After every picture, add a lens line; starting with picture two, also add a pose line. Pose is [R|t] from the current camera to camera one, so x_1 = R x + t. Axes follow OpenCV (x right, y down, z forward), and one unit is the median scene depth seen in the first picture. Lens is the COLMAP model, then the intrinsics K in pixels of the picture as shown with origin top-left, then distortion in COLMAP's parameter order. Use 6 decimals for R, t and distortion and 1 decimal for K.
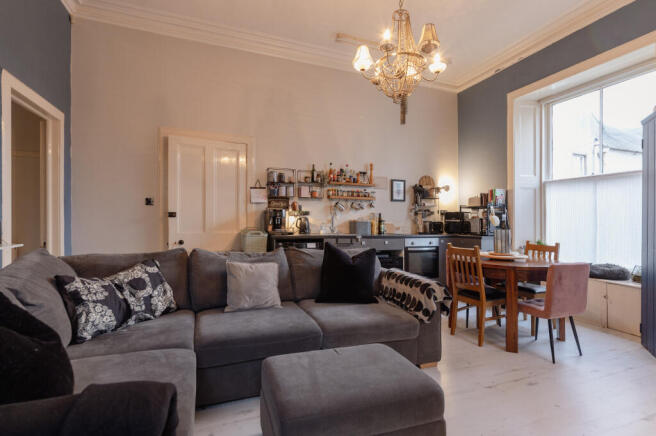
lens RADIAL K [[314.7, 0, 328.0], [0, 314.7, 216.6], [0, 0, 1]] dist [-0.002570, -0.003826]
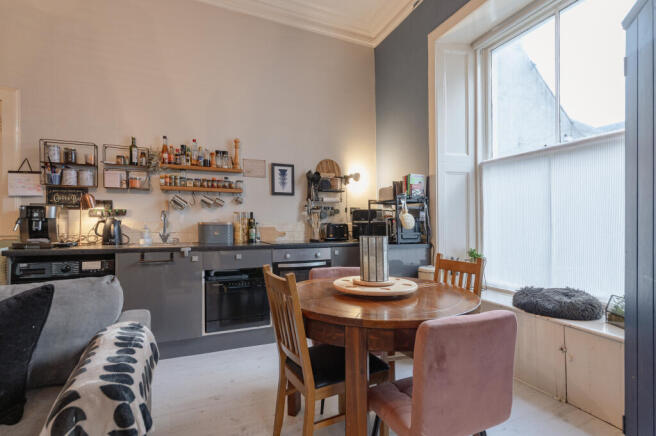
lens RADIAL K [[314.7, 0, 327.0], [0, 314.7, 222.7], [0, 0, 1]] dist [-0.002570, -0.003826]
pose [[0.998580, -0.011442, 0.052025, 0.317279], [0.011195, 0.999925, 0.005025, 0.011077], [-0.052078, -0.004435, 0.998633, 0.333932]]
